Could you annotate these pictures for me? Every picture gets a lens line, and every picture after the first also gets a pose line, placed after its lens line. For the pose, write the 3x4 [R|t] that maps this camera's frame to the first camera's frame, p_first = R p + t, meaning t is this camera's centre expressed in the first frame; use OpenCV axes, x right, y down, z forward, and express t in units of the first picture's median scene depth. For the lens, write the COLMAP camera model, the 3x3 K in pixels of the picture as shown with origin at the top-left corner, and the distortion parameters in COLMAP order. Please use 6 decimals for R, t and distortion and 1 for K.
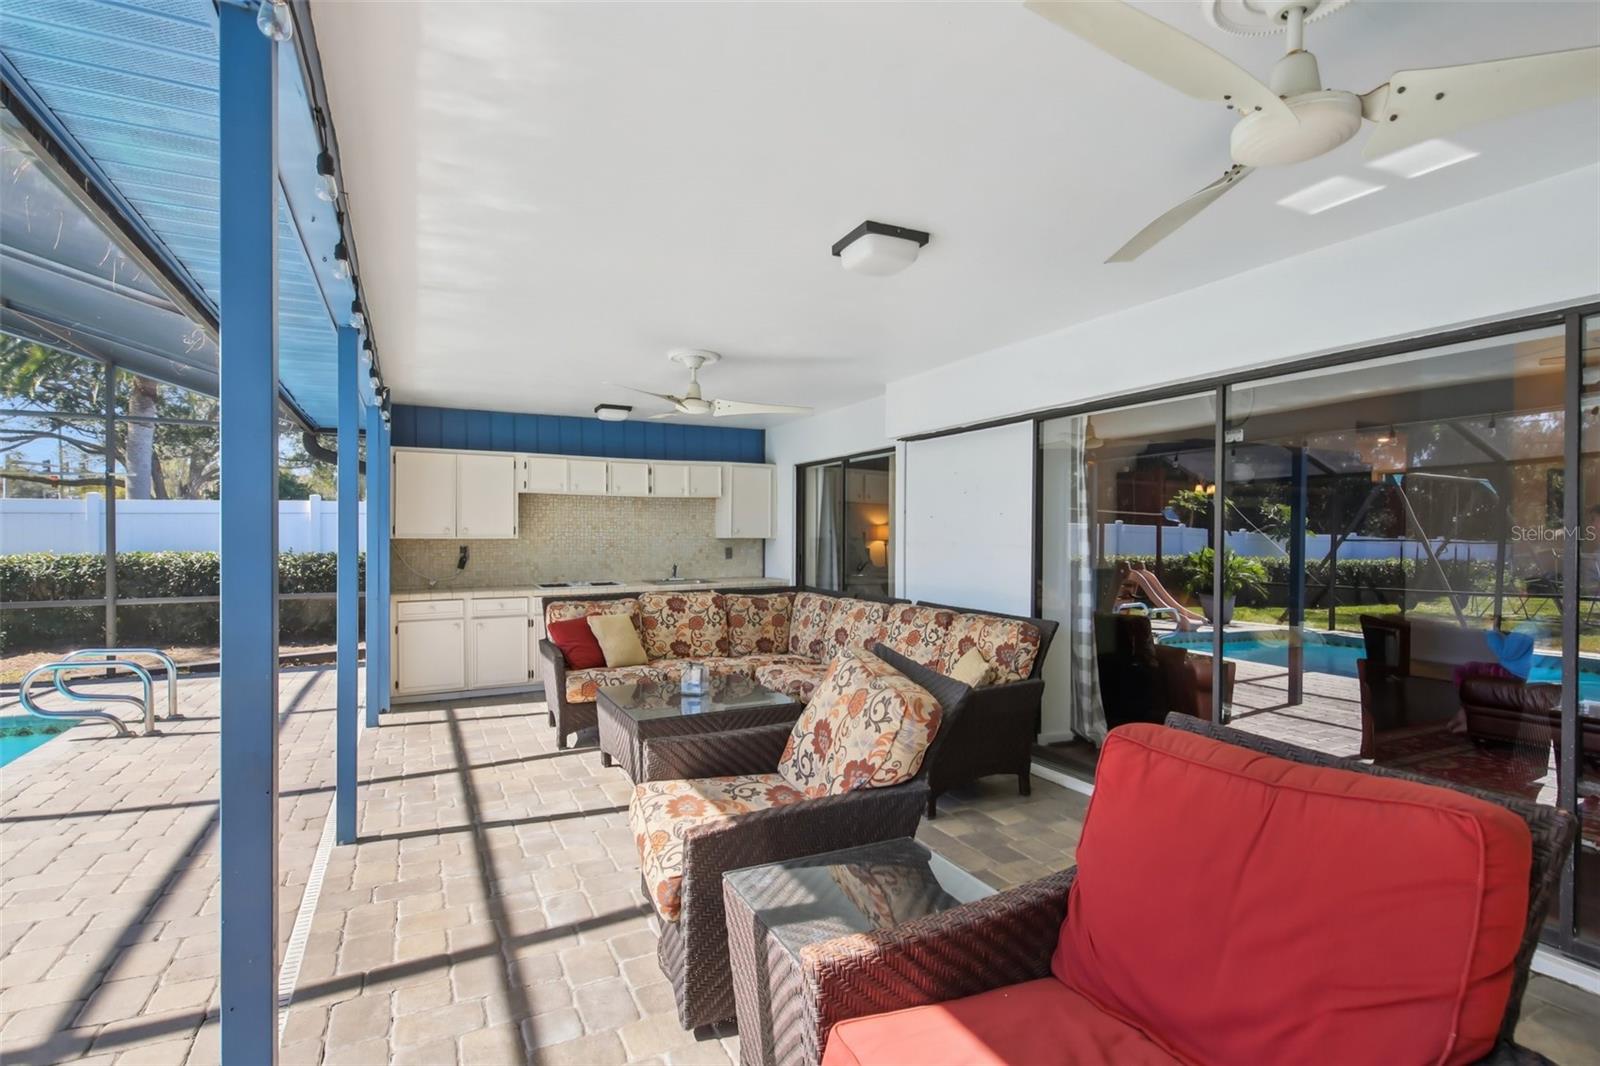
lens RADIAL K [[775.1, 0, 800.0], [0, 775.1, 533.0], [0, 0, 1]] dist [-0.001587, -0.000199]
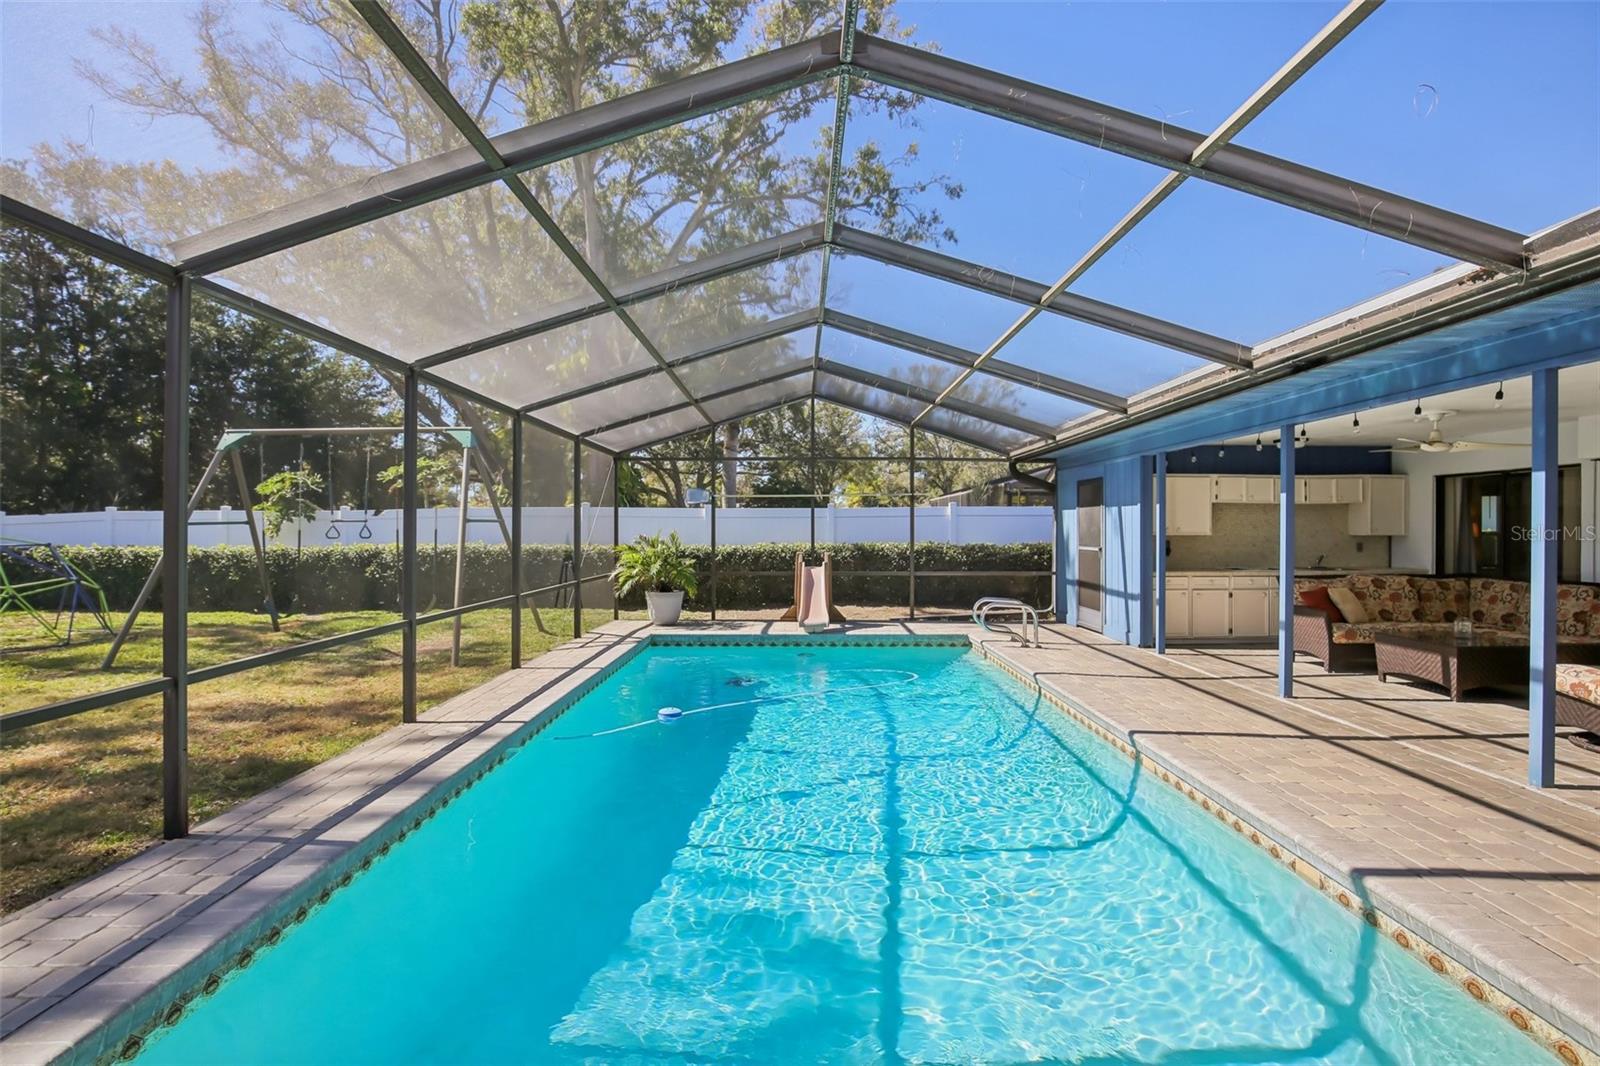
lens RADIAL K [[784.3, 0, 800.0], [0, 784.3, 533.0], [0, 0, 1]] dist [-0.003840, 0.000314]
pose [[0.899395, 0.000261, -0.437137, -0.456971], [0.002962, 0.999973, 0.006693, -0.010625], [0.437127, -0.007314, 0.899370, -0.685234]]
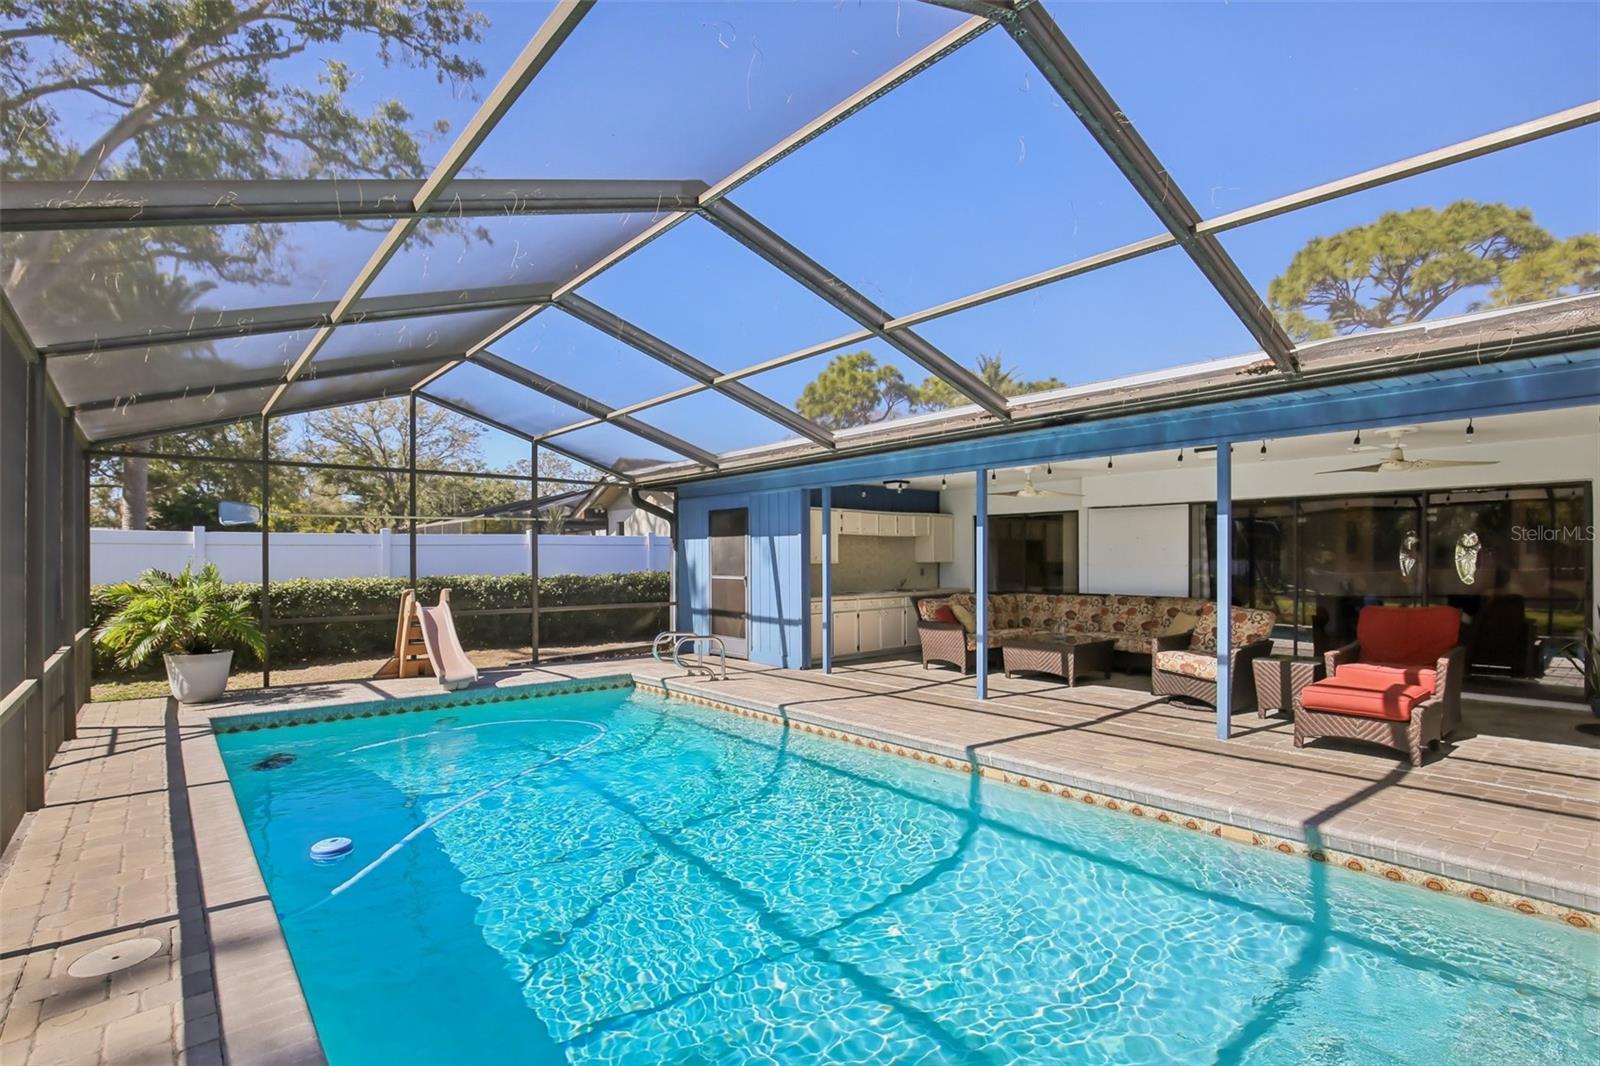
lens RADIAL K [[784.0, 0, 803.8], [0, 784.0, 561.8], [0, 0, 1]] dist [-0.020480, -0.000046]
pose [[0.970665, -0.007158, 0.240331, -0.905351], [0.005542, 0.999957, 0.007399, -0.010140], [-0.240374, -0.005851, 0.970663, -0.595246]]
